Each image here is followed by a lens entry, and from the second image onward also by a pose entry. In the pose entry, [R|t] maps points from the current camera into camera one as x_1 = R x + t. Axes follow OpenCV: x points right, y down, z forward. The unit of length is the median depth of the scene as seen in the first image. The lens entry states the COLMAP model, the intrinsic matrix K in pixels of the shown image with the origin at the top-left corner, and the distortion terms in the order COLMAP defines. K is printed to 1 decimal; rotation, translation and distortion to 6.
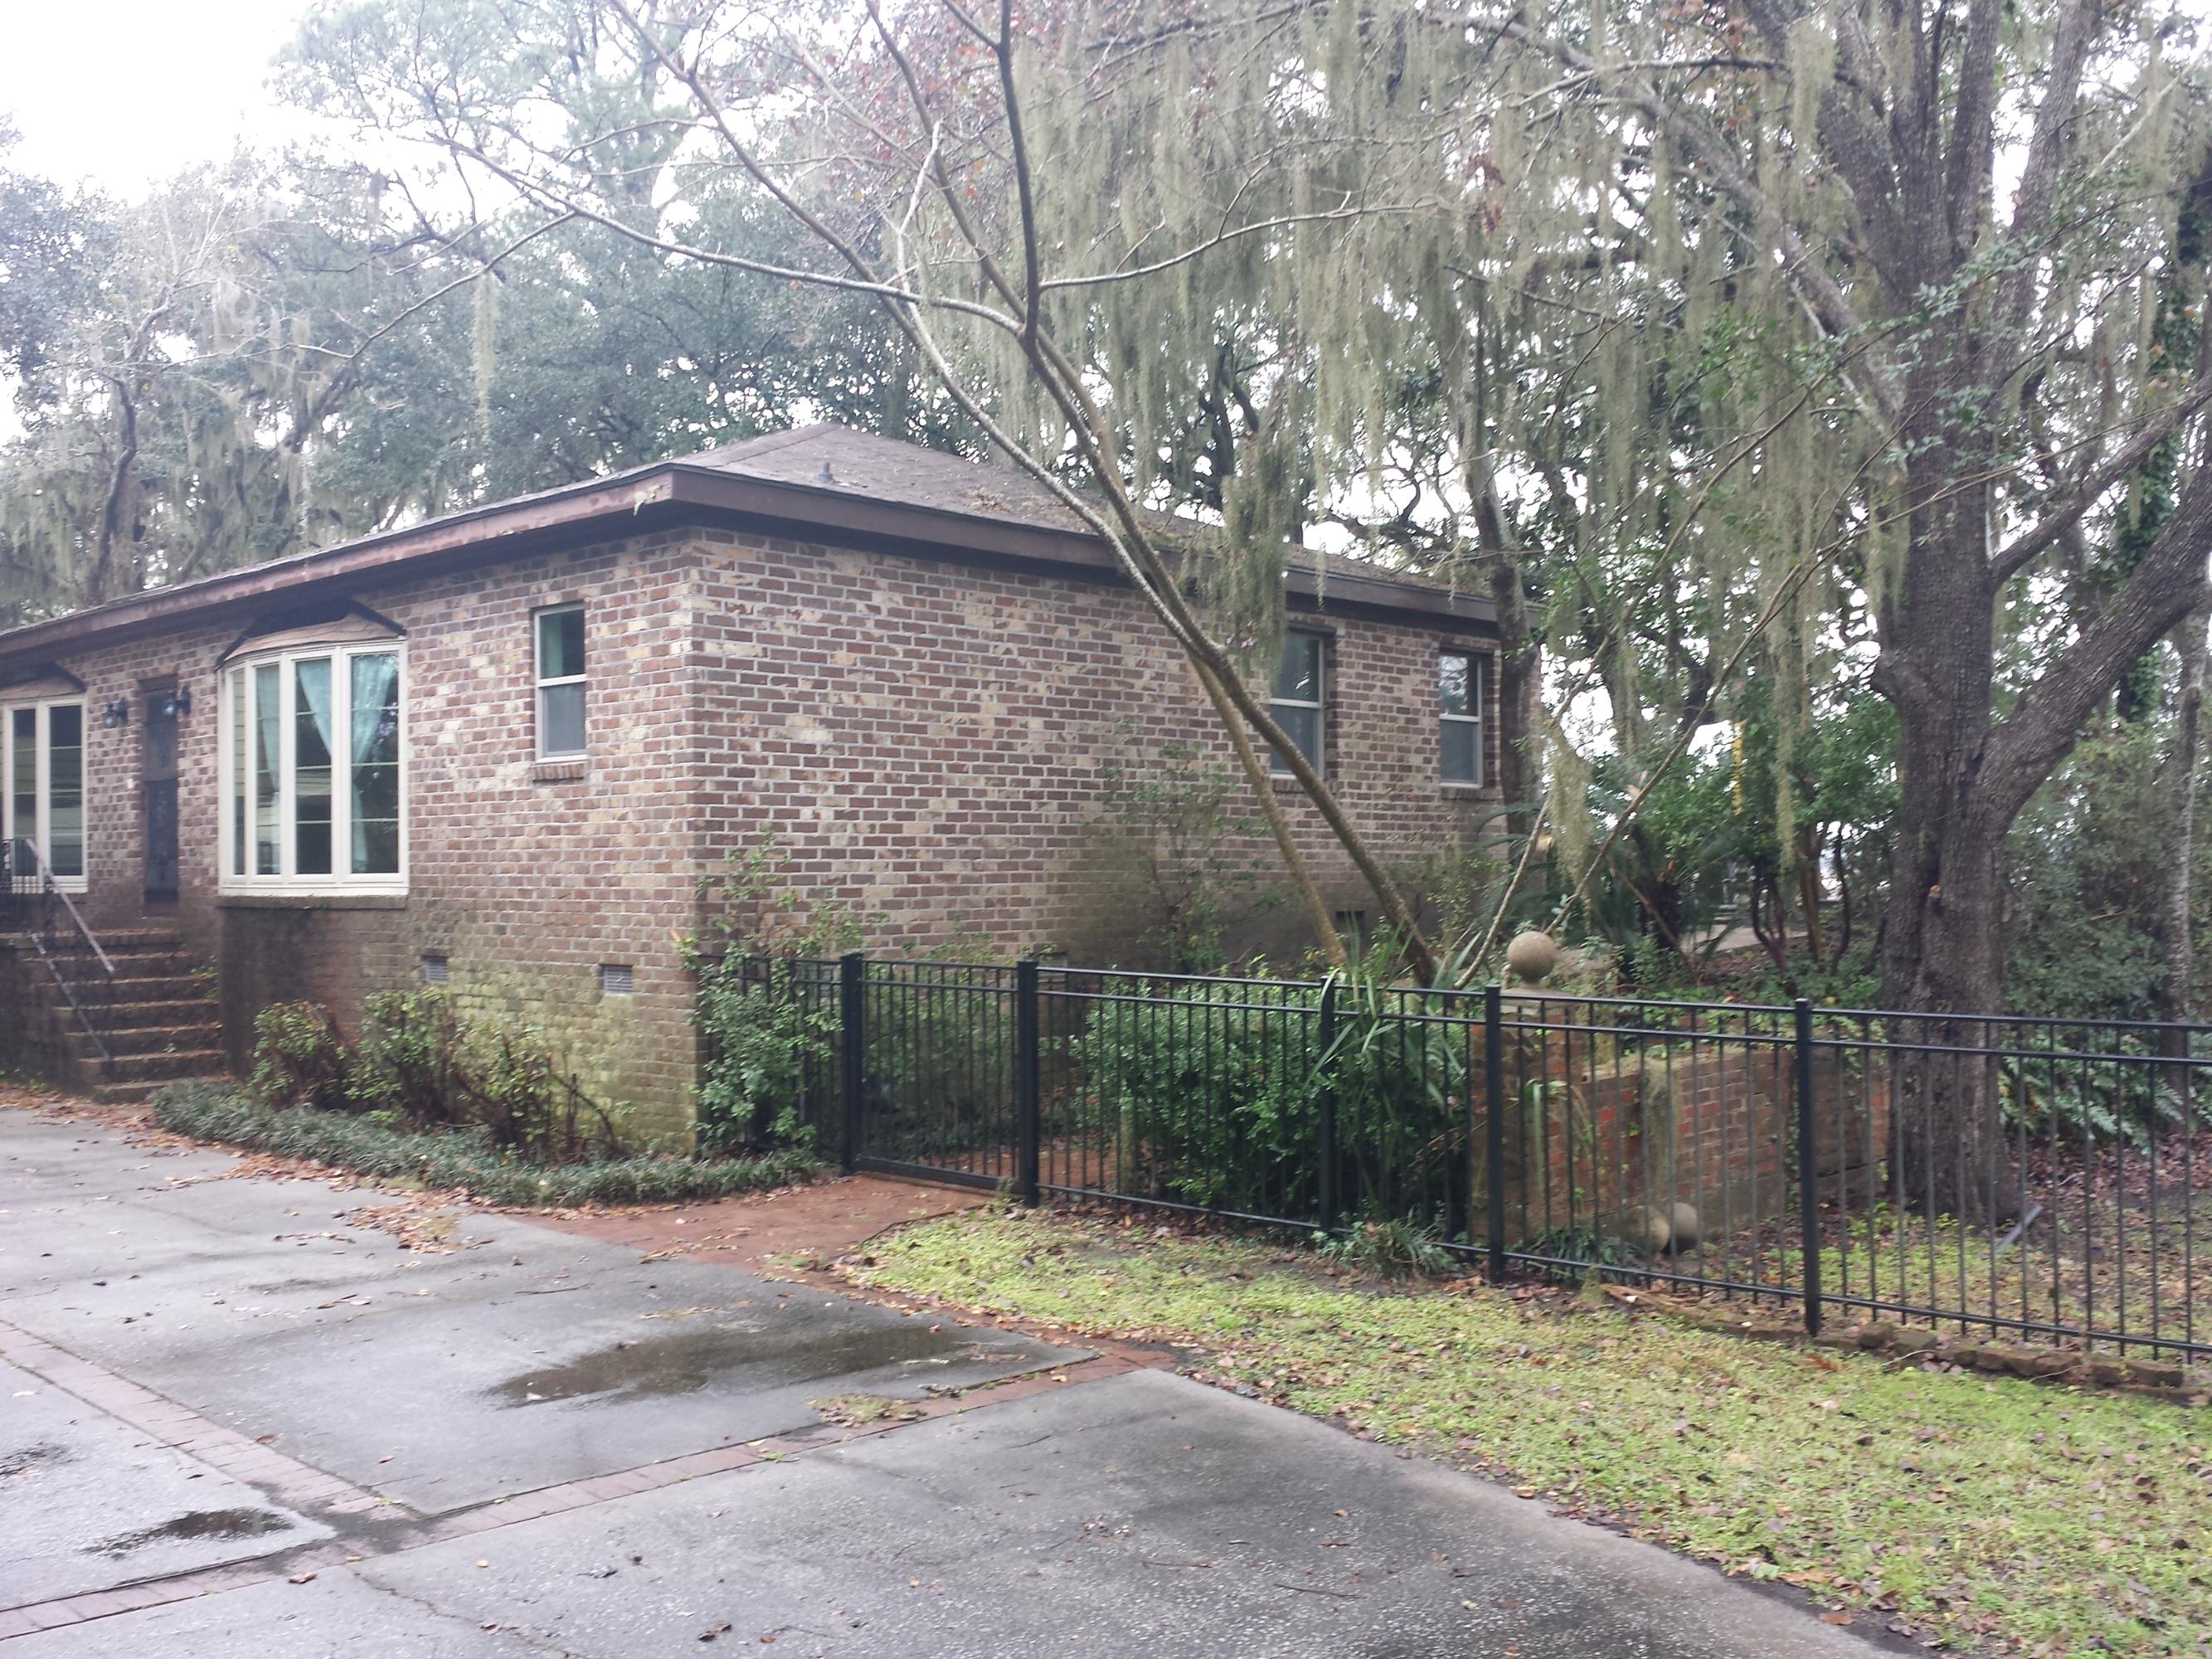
lens RADIAL K [[2081.2, 0, 1129.4], [0, 2081.2, 859.1], [0, 0, 1]] dist [0.142833, -0.310940]
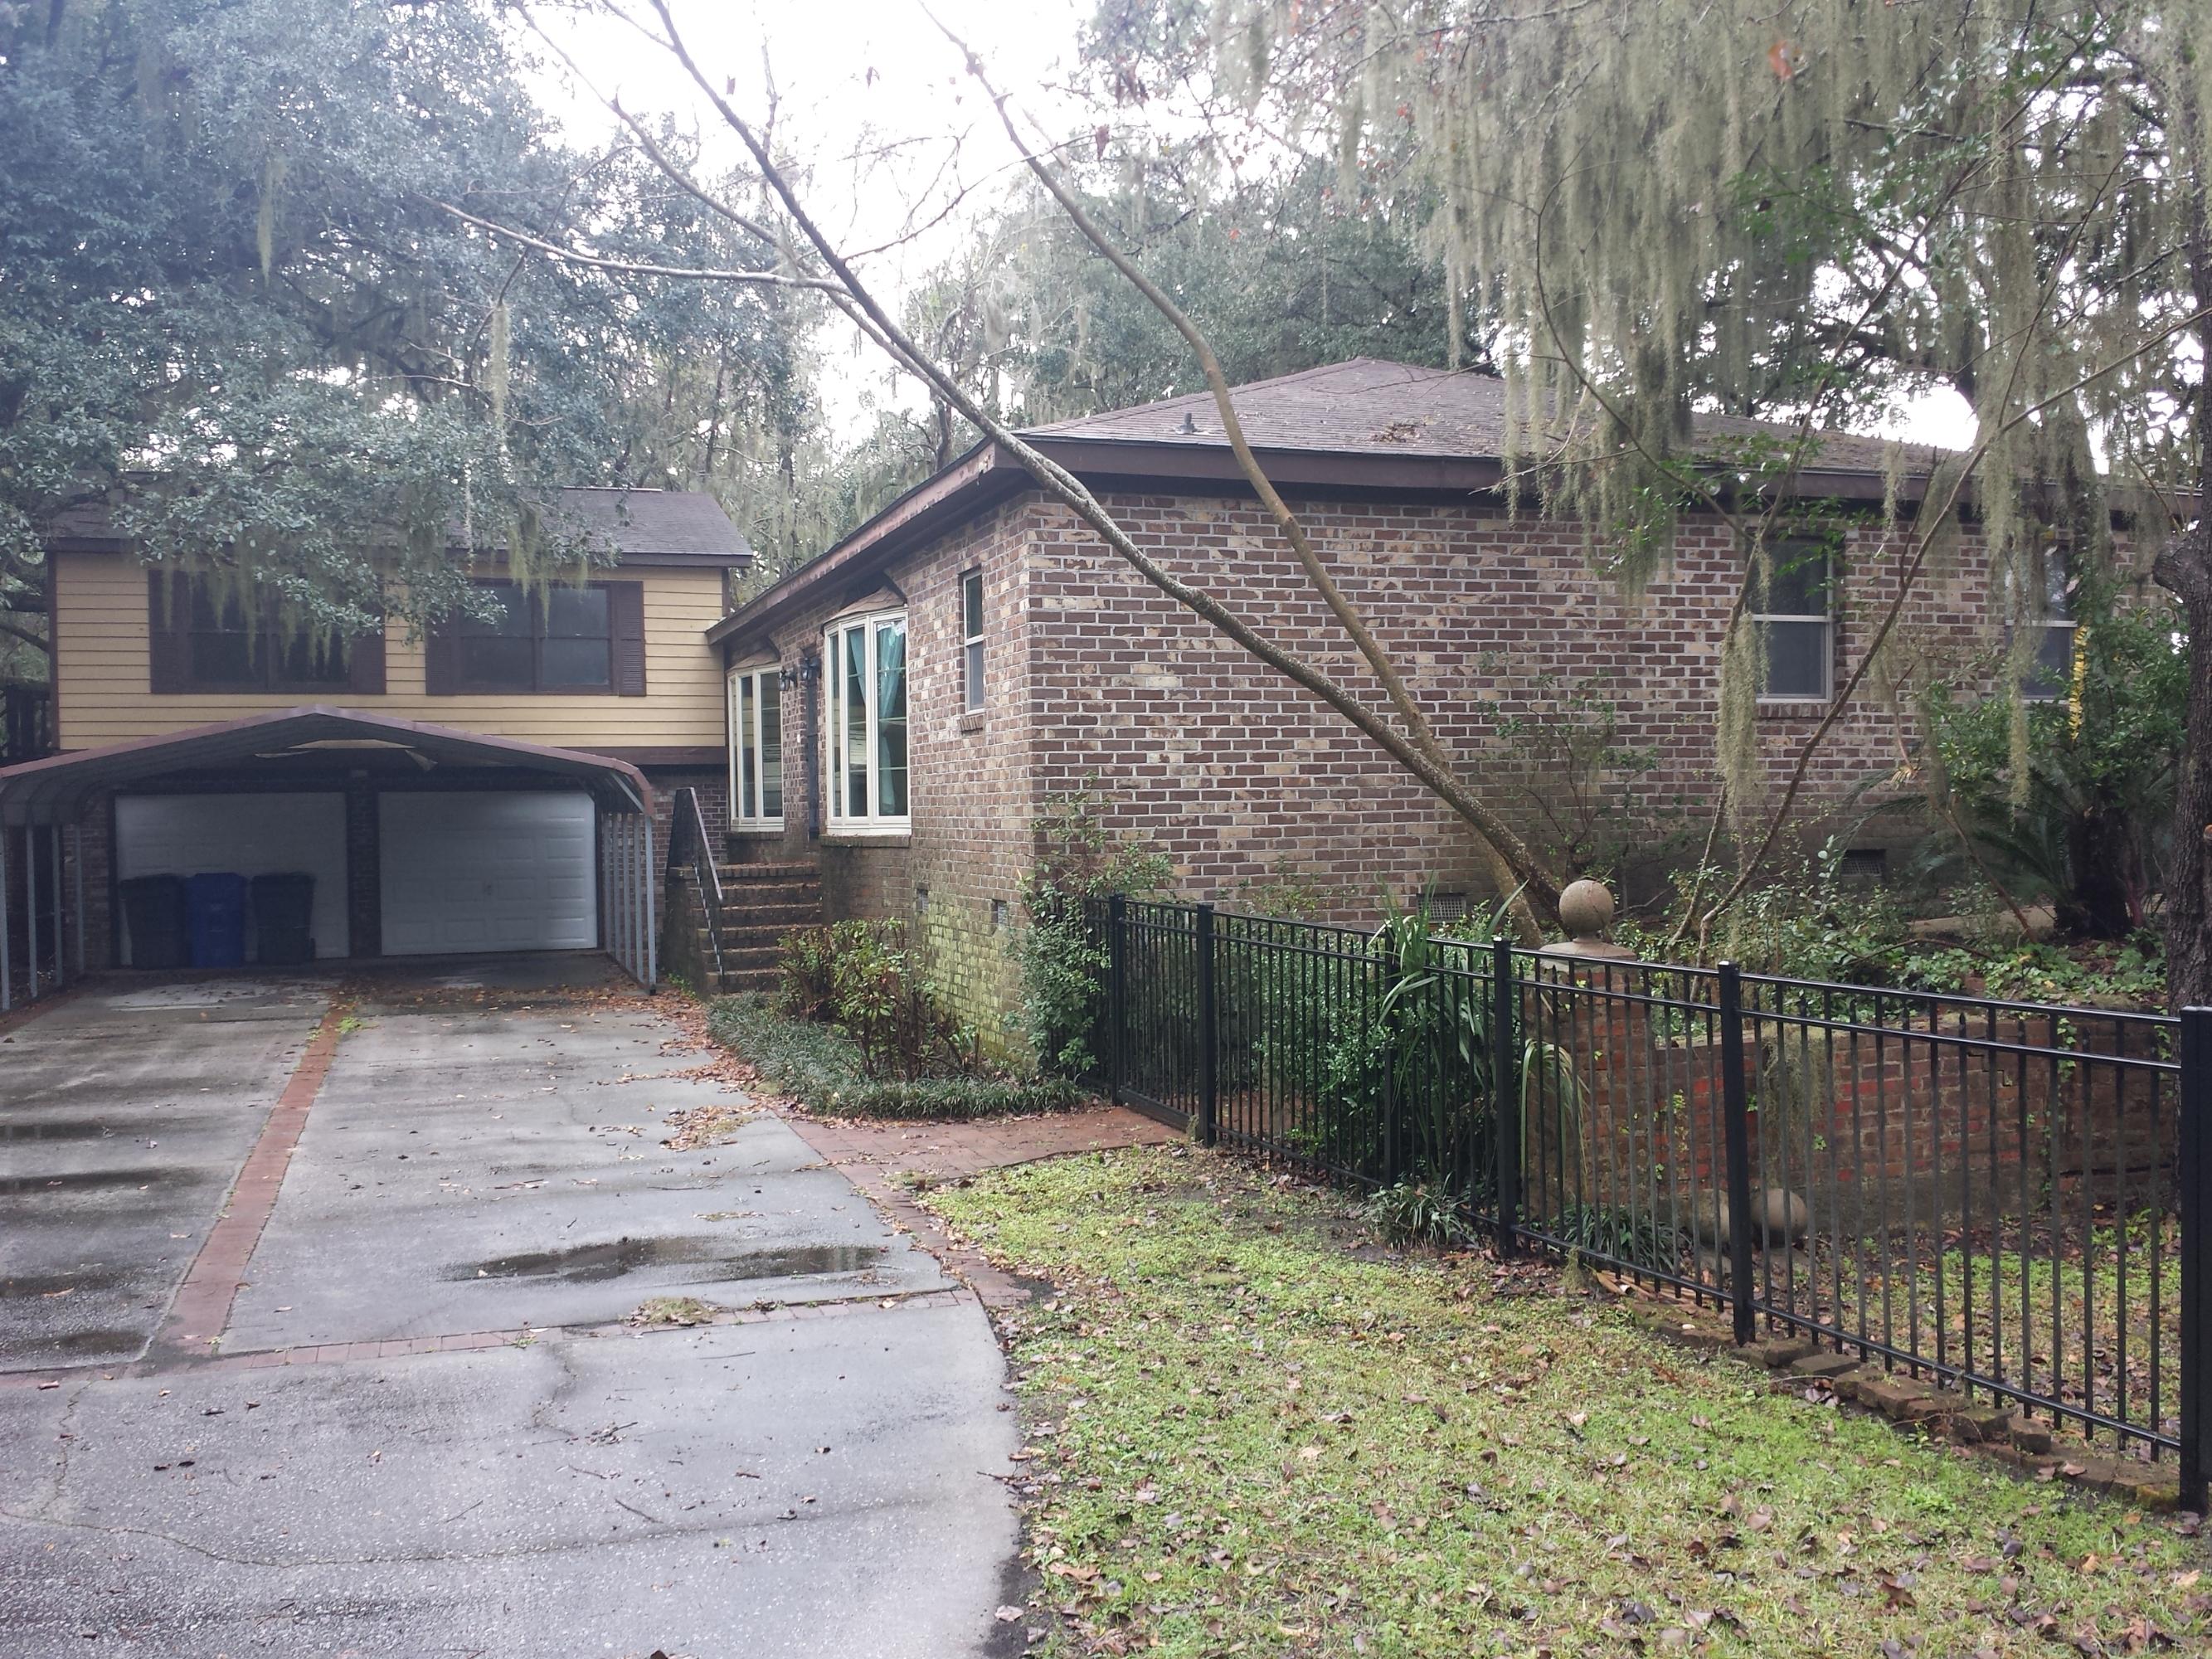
lens RADIAL K [[2081.2, 0, 1129.4], [0, 2081.2, 859.1], [0, 0, 1]] dist [0.142833, -0.310940]
pose [[0.886857, 0.003273, -0.462033, 0.304869], [0.012498, 0.999439, 0.031070, -0.003533], [0.461875, -0.033330, 0.886318, 0.072282]]
